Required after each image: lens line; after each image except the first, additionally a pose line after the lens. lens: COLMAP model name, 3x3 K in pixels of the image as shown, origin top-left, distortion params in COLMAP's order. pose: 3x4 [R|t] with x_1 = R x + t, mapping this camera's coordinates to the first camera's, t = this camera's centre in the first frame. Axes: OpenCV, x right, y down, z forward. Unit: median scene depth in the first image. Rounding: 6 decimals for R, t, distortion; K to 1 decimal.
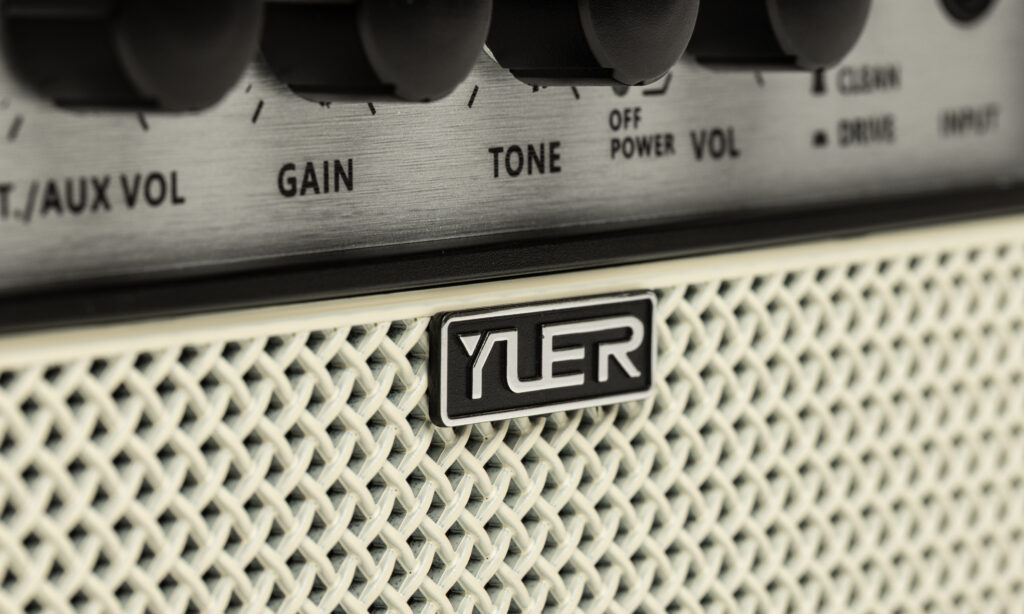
lens RADIAL K [[5067.8, 0, 512.2], [0, 5067.8, 313.0], [0, 0, 1]] dist [0.633481, 0.000000]
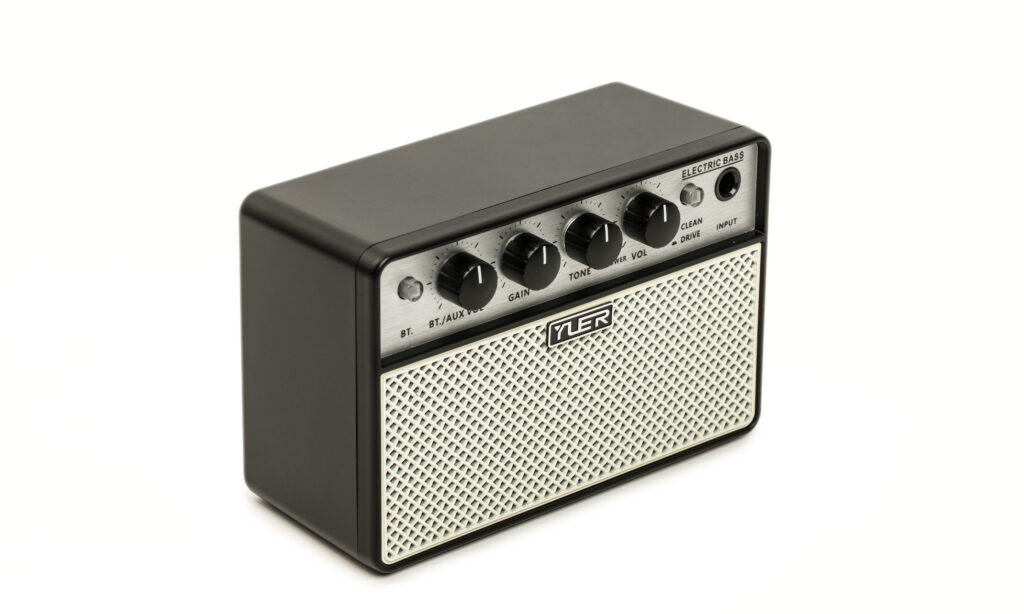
lens RADIAL K [[3750.0, 0, 512.4], [0, 3750.0, 306.1], [0, 0, 1]] dist [-0.252033, 0.000000]
pose [[0.978880, 0.108146, -0.173491, 0.479117], [-0.044098, 0.940345, 0.337352, -1.029213], [0.199625, -0.322576, 0.925254, -1.816940]]
